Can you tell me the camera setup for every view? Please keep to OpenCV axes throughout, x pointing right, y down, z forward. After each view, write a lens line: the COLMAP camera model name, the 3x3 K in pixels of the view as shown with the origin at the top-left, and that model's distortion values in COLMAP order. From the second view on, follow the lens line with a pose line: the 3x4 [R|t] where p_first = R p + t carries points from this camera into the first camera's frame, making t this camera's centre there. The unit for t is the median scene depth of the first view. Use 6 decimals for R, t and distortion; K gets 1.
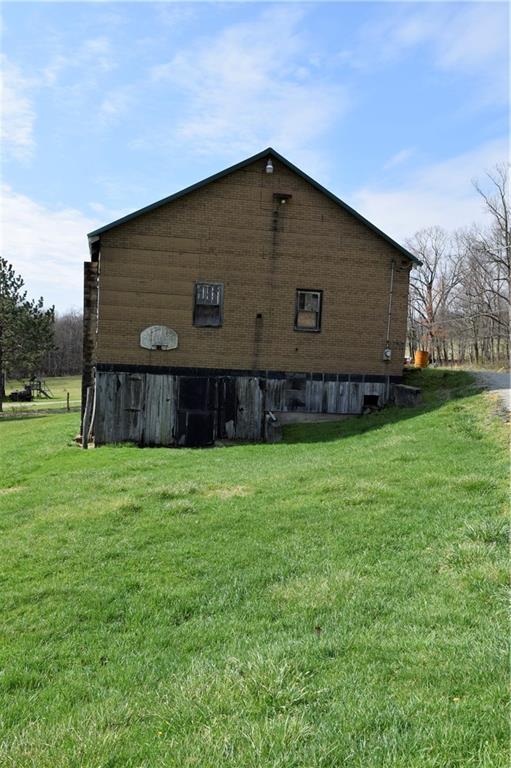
lens RADIAL K [[688.4, 0, 255.5], [0, 688.4, 383.6], [0, 0, 1]] dist [-0.005049, -0.000984]
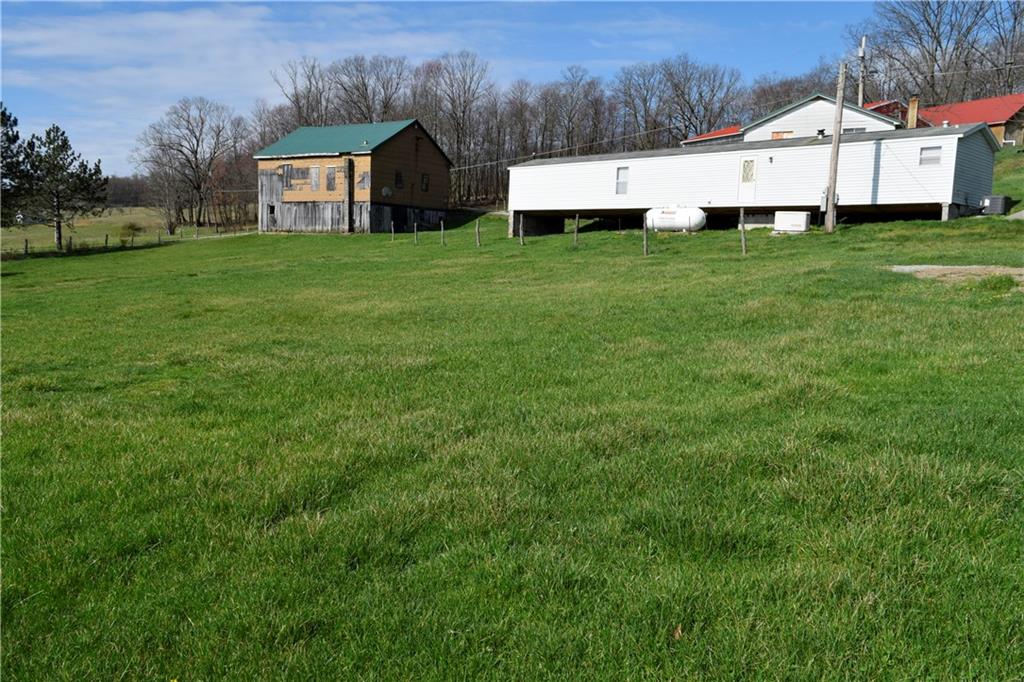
lens RADIAL K [[807.5, 0, 511.7], [0, 807.5, 342.0], [0, 0, 1]] dist [-0.014118, 0.014620]
pose [[0.714396, -0.102752, 0.692156, -1.889686], [0.042375, 0.993697, 0.103780, 0.191963], [-0.698457, -0.044811, 0.714248, -1.449072]]
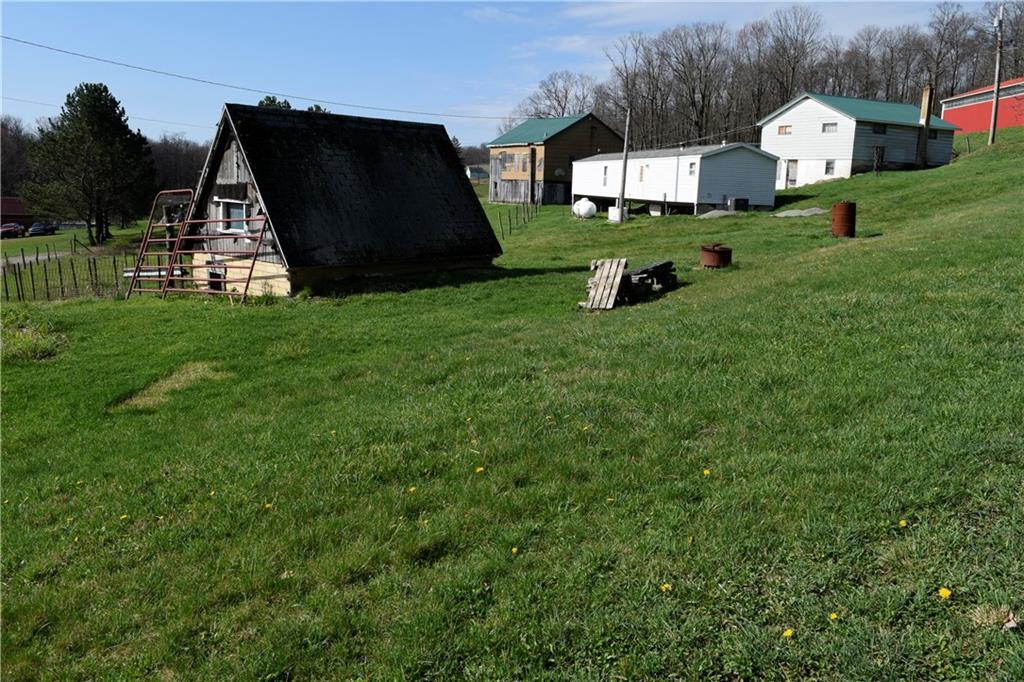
lens RADIAL K [[842.7, 0, 510.6], [0, 842.7, 341.8], [0, 0, 1]] dist [-0.000790, -0.002158]
pose [[0.970659, -0.064250, 0.231716, -1.323301], [0.032404, 0.989802, 0.138712, 0.165908], [-0.238265, -0.127134, 0.962843, -2.857009]]
